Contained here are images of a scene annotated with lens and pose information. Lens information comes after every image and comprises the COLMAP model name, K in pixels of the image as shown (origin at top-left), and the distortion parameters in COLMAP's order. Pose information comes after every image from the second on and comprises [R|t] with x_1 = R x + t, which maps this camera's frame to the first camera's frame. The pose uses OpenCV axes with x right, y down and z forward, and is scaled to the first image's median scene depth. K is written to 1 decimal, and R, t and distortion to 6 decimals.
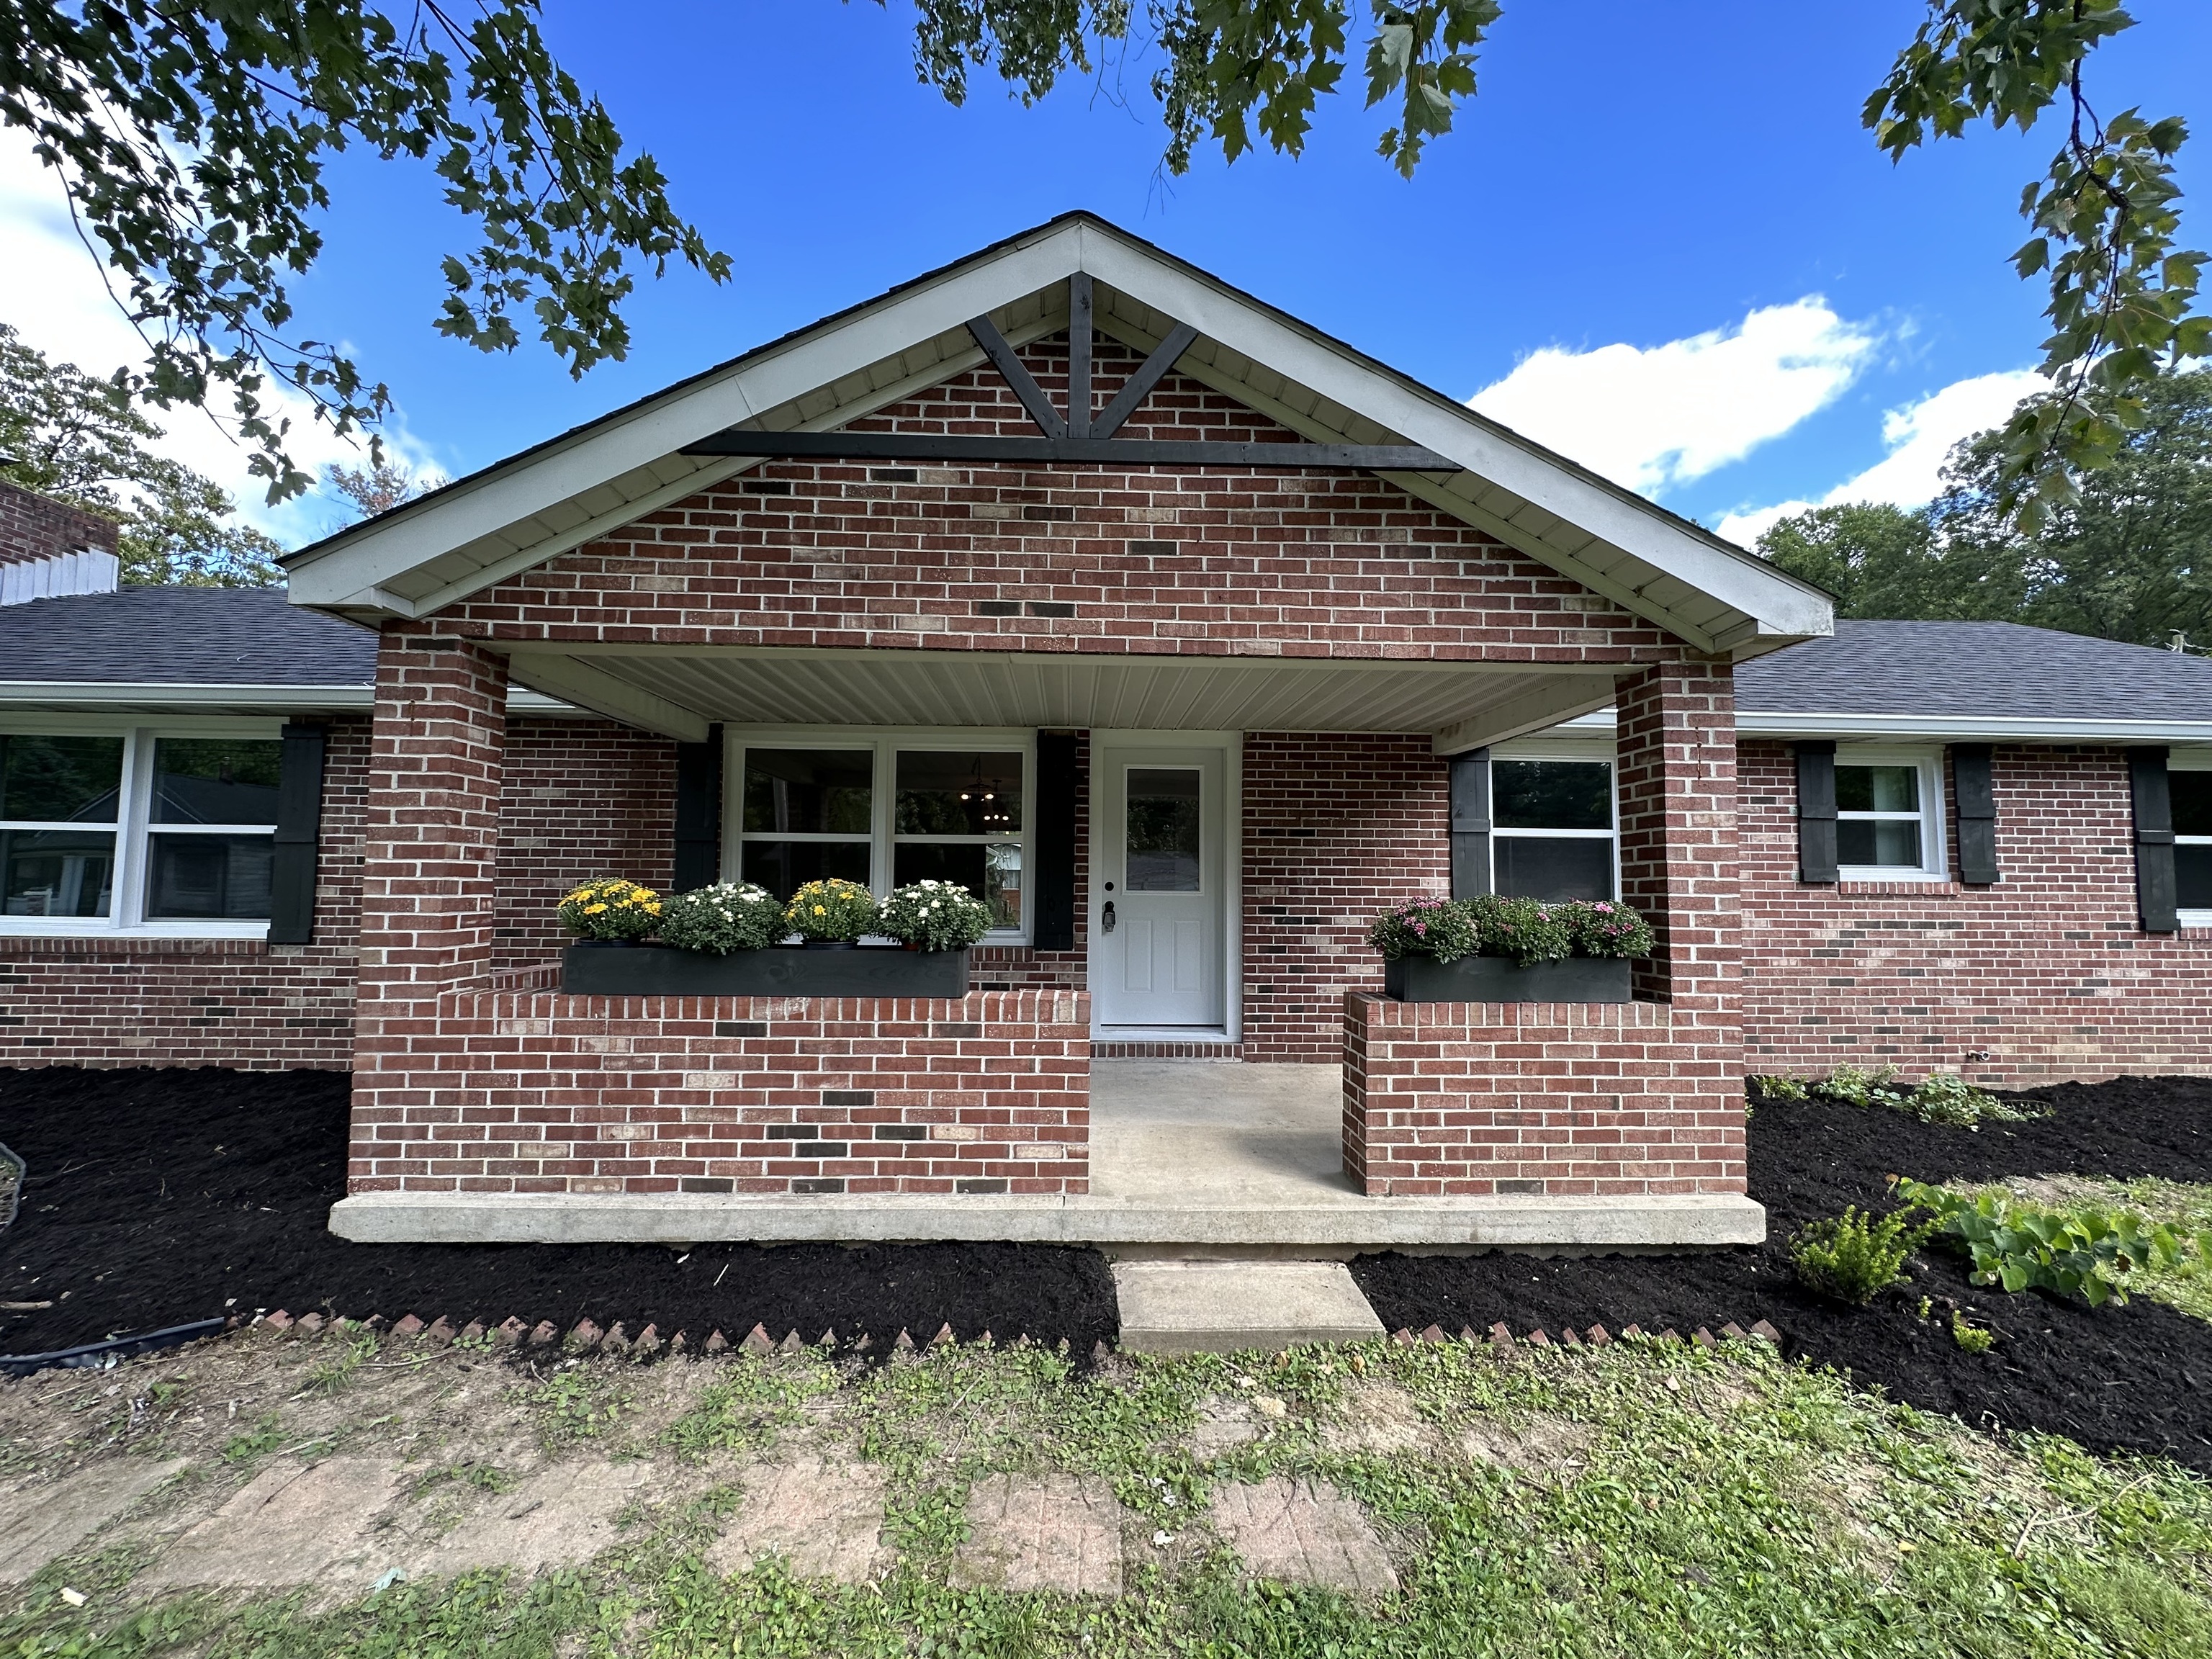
lens RADIAL K [[877.2, 0, 1098.1], [0, 877.2, 829.8], [0, 0, 1]] dist [-0.003654, 0.000589]
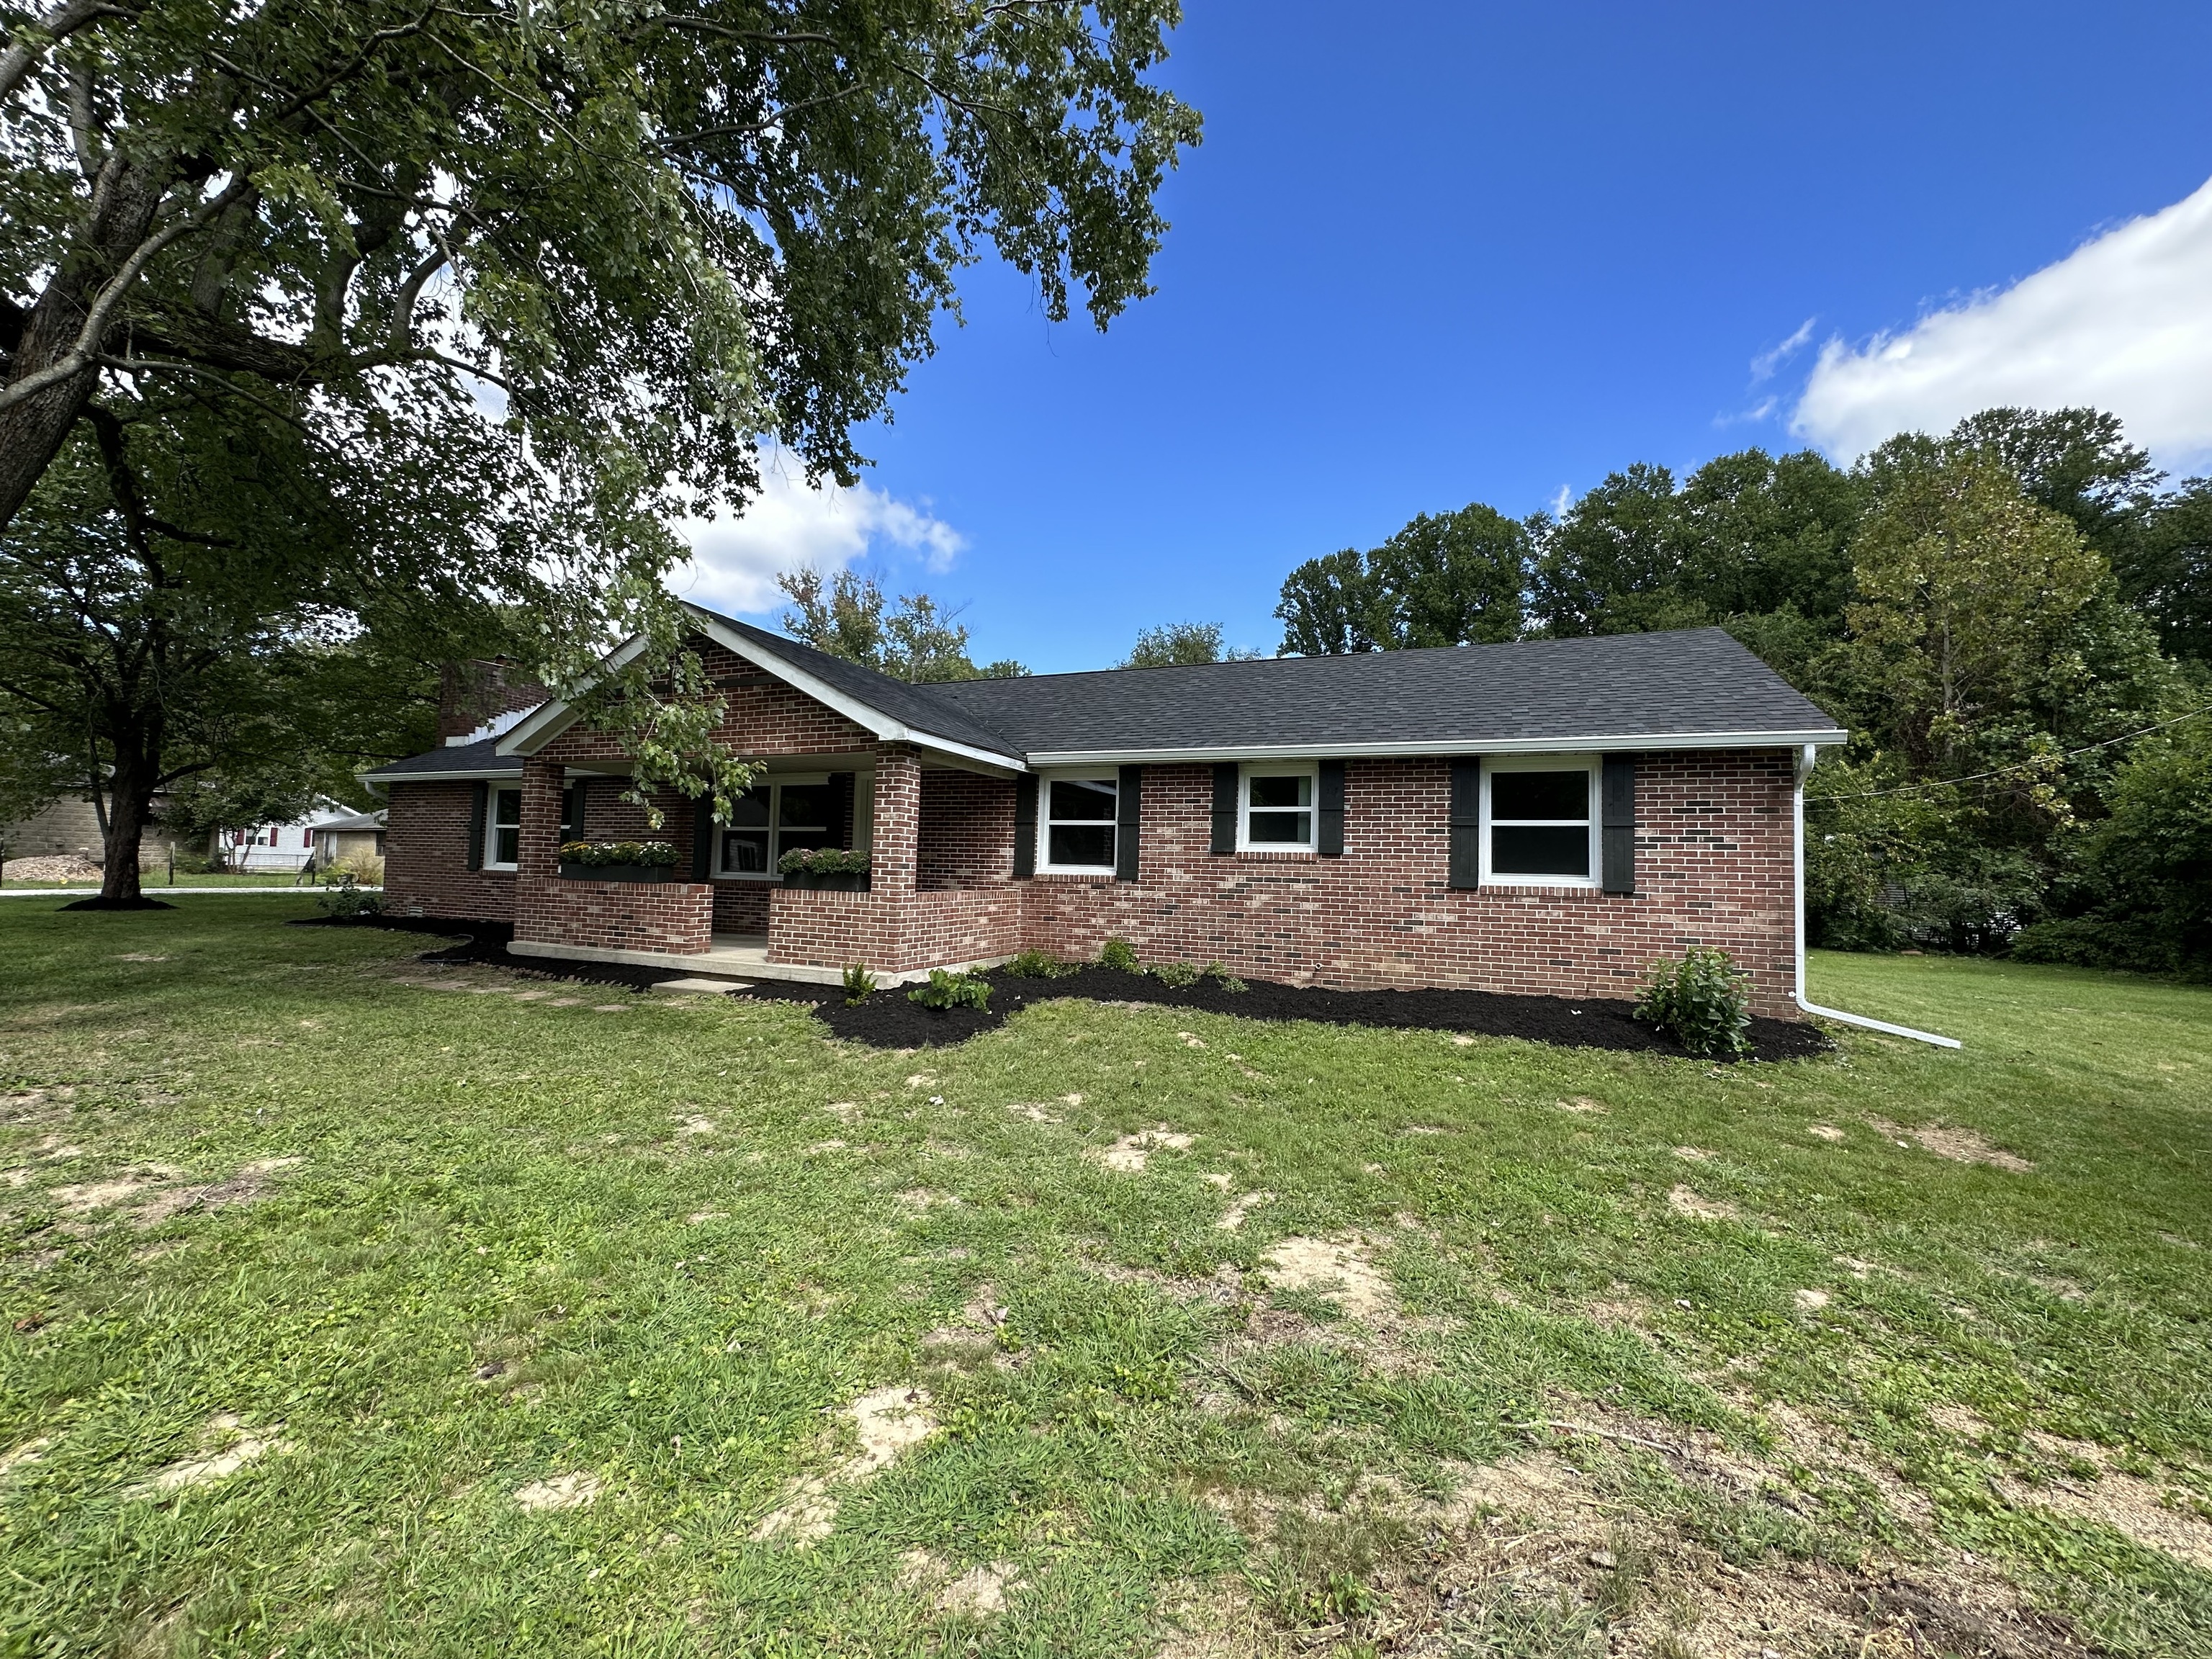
lens RADIAL K [[877.2, 0, 1108.5], [0, 877.2, 828.4], [0, 0, 1]] dist [-0.003654, 0.000589]
pose [[0.912262, -0.007080, -0.409547, 1.285575], [0.007935, 0.999968, 0.000389, 0.014456], [0.409531, -0.003604, 0.912289, -0.536731]]
